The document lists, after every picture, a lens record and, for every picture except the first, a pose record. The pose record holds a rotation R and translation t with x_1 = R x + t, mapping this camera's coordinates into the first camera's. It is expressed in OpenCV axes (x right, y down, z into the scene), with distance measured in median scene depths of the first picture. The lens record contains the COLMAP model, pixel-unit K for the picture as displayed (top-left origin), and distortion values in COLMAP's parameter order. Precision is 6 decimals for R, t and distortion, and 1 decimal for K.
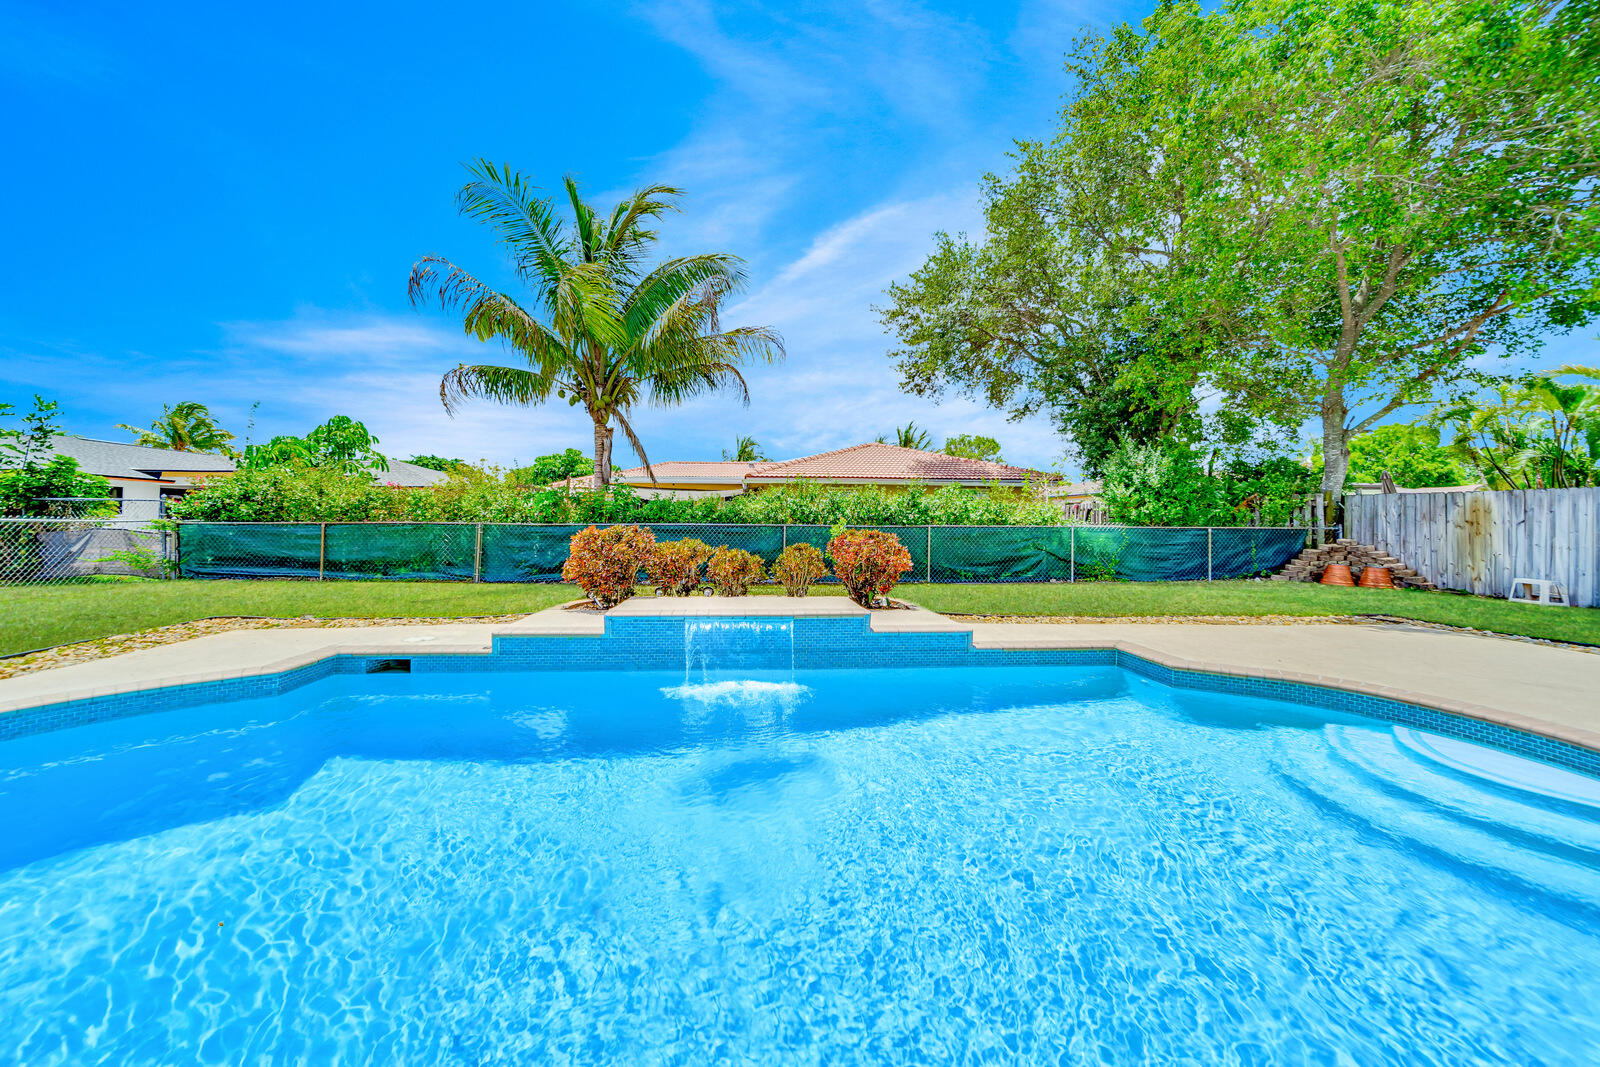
lens RADIAL K [[560.9, 0, 800.0], [0, 560.9, 533.5], [0, 0, 1]] dist [-0.008344, -0.000191]
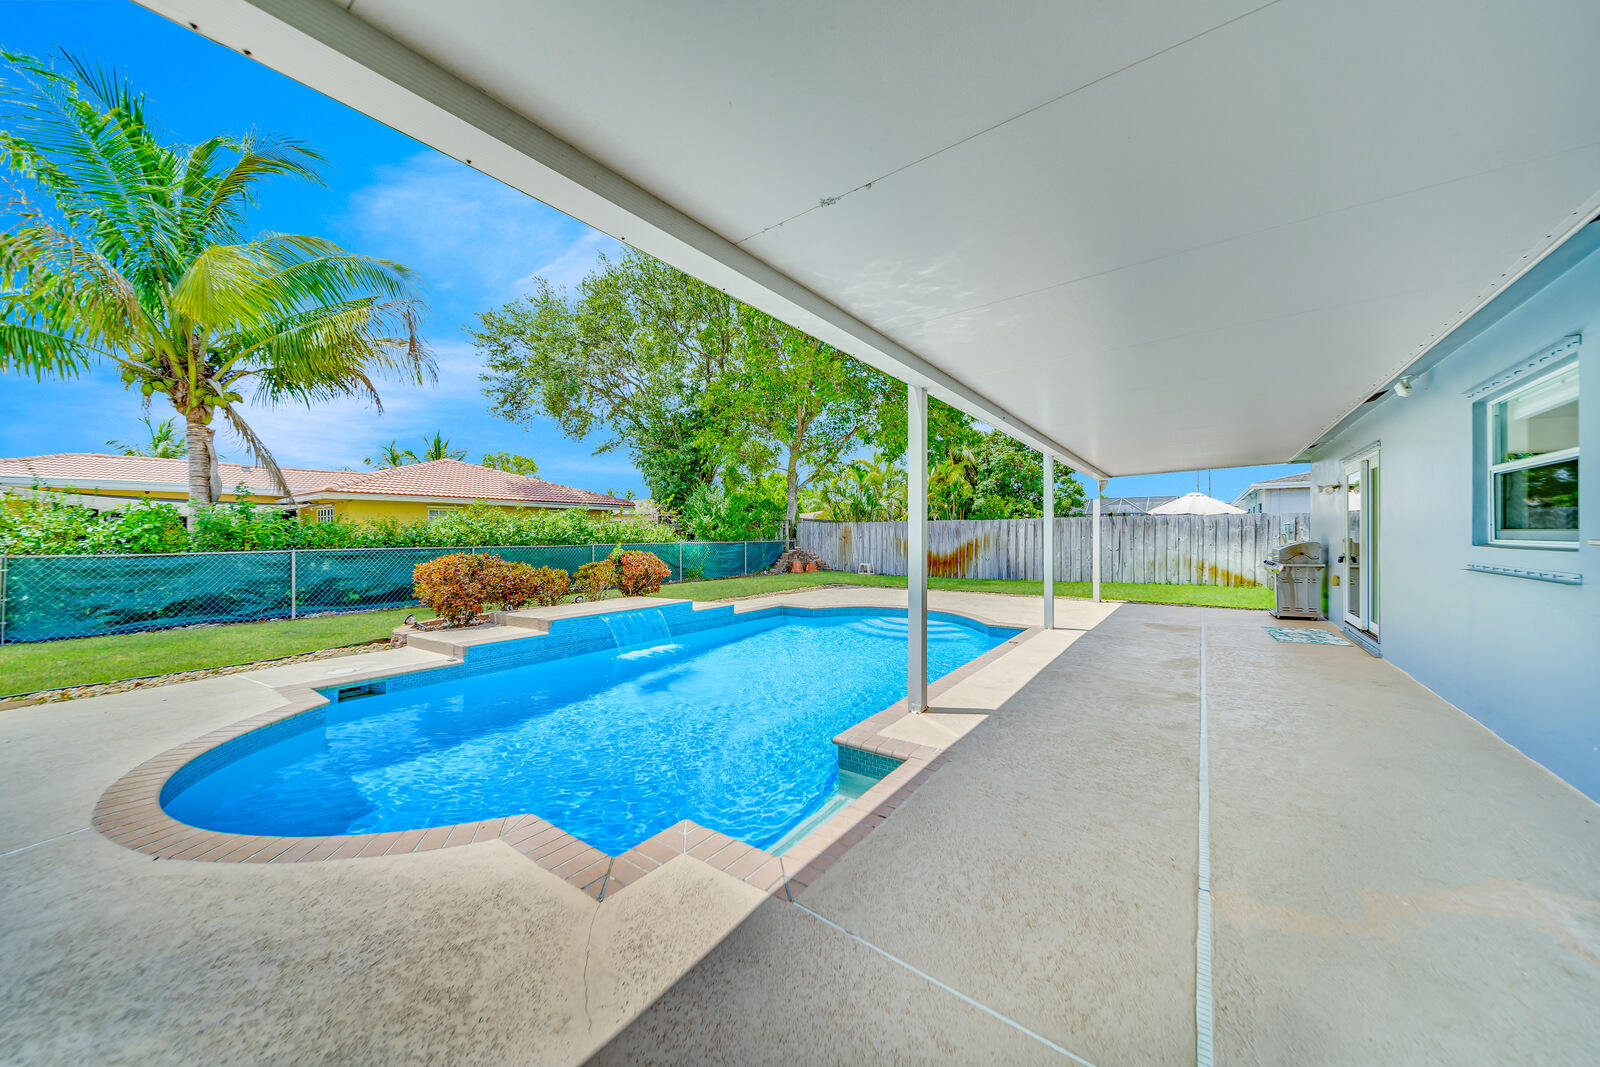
lens RADIAL K [[560.9, 0, 800.0], [0, 560.9, 533.5], [0, 0, 1]] dist [-0.008344, -0.000191]
pose [[0.624188, -0.007147, 0.781241, -0.437817], [0.023104, 0.999690, -0.009314, -0.015976], [-0.780932, 0.023864, 0.624159, -0.137769]]
